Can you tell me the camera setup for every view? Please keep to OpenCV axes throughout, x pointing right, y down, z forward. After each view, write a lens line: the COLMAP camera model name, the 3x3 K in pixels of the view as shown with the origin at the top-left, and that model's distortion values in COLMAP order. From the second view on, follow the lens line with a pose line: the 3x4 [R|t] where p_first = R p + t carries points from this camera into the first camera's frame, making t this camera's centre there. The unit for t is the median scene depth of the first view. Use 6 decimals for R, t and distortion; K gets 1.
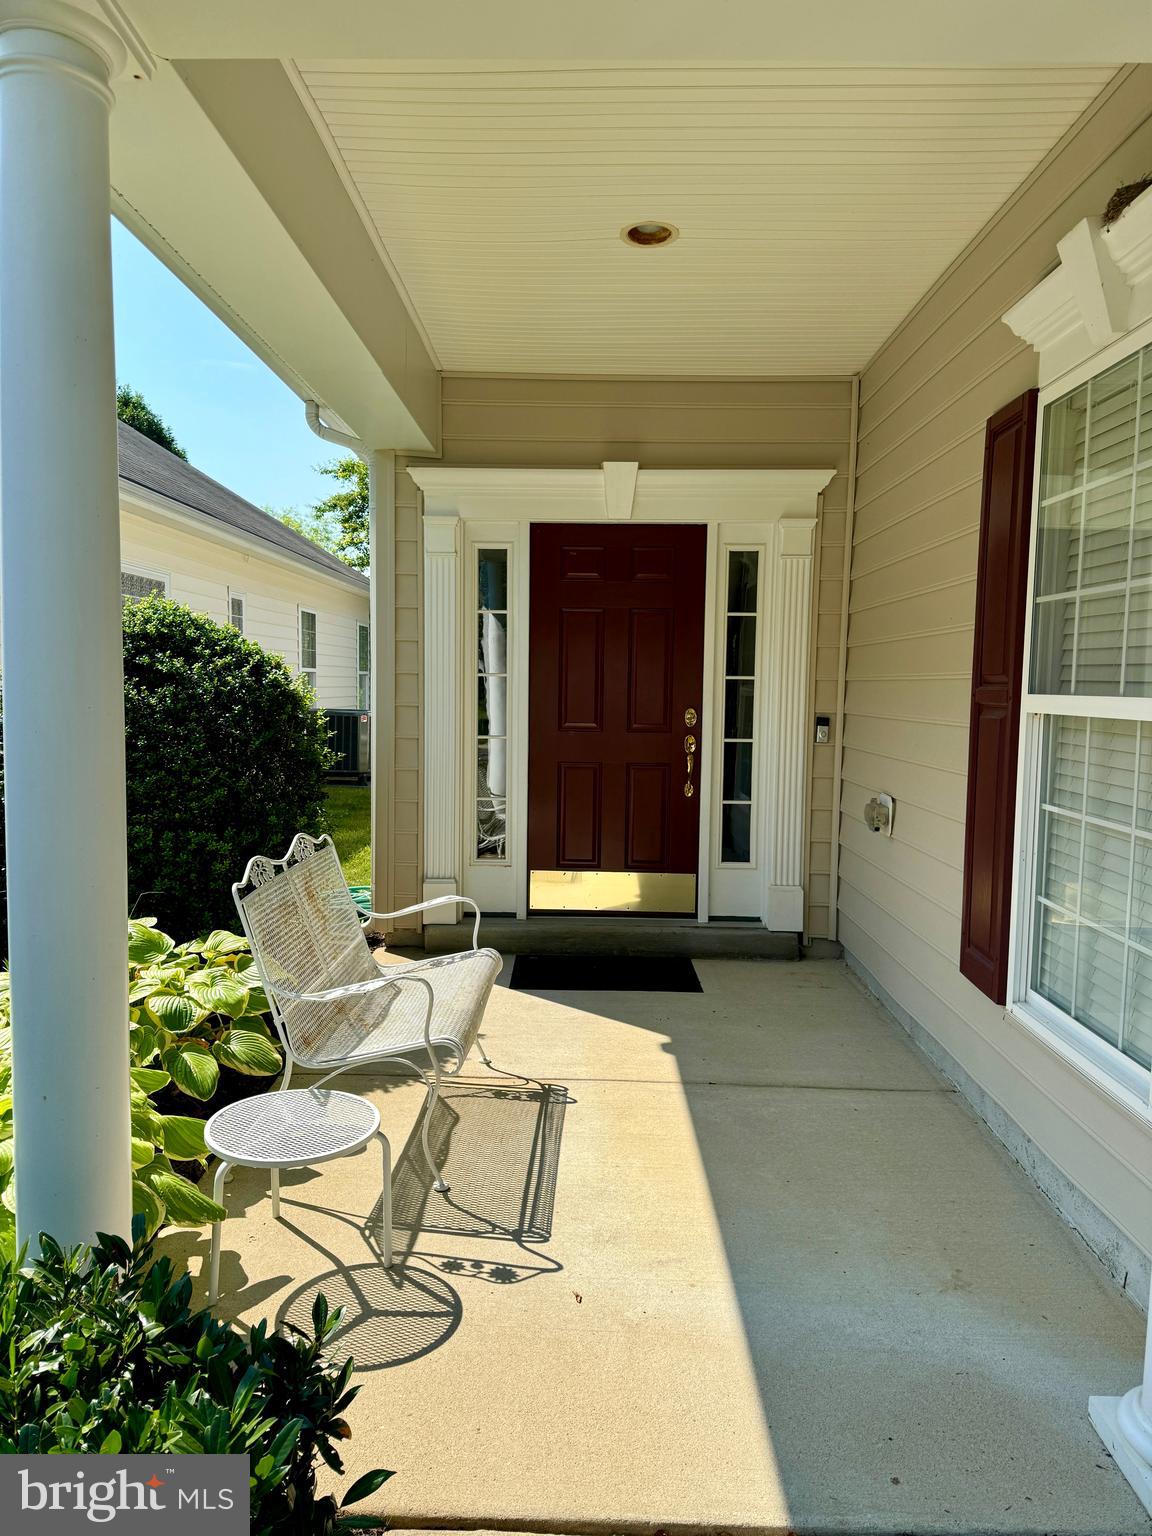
lens RADIAL K [[1093.3, 0, 575.2], [0, 1093.3, 769.7], [0, 0, 1]] dist [0.000811, -0.002575]
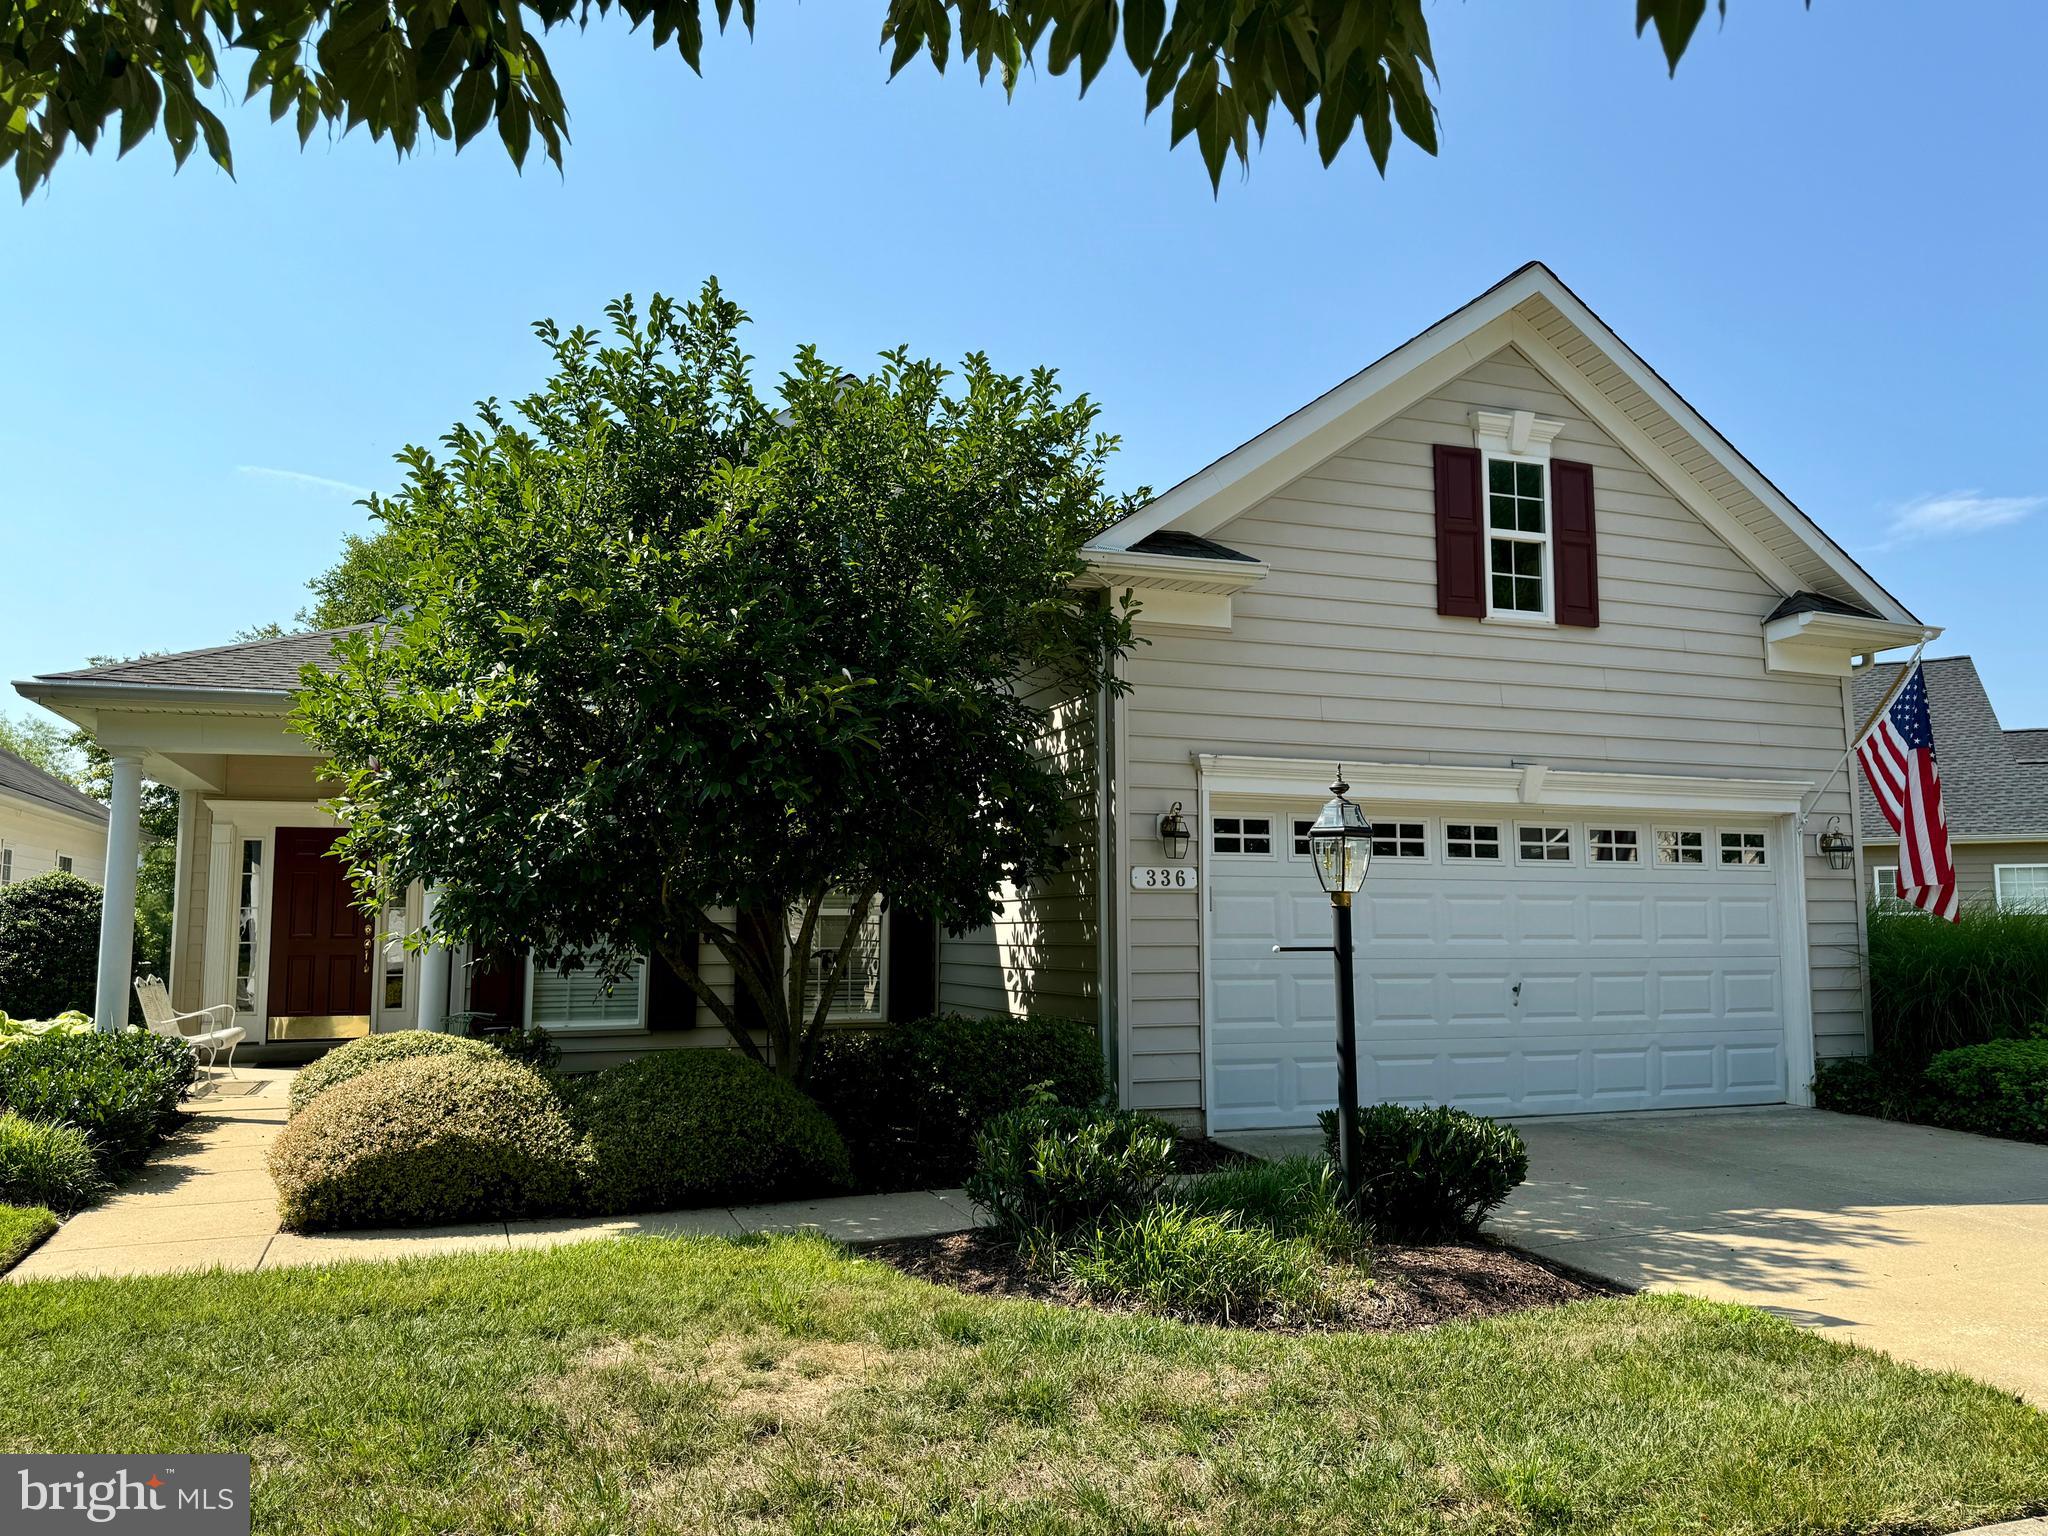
lens RADIAL K [[1489.8, 0, 1023.0], [0, 1489.8, 762.7], [0, 0, 1]] dist [0.005362, -0.000172]
pose [[0.927301, 0.019284, 0.373819, 0.184728], [0.050909, 0.982896, -0.176988, 0.181299], [-0.370838, 0.183152, 0.910459, -1.788618]]
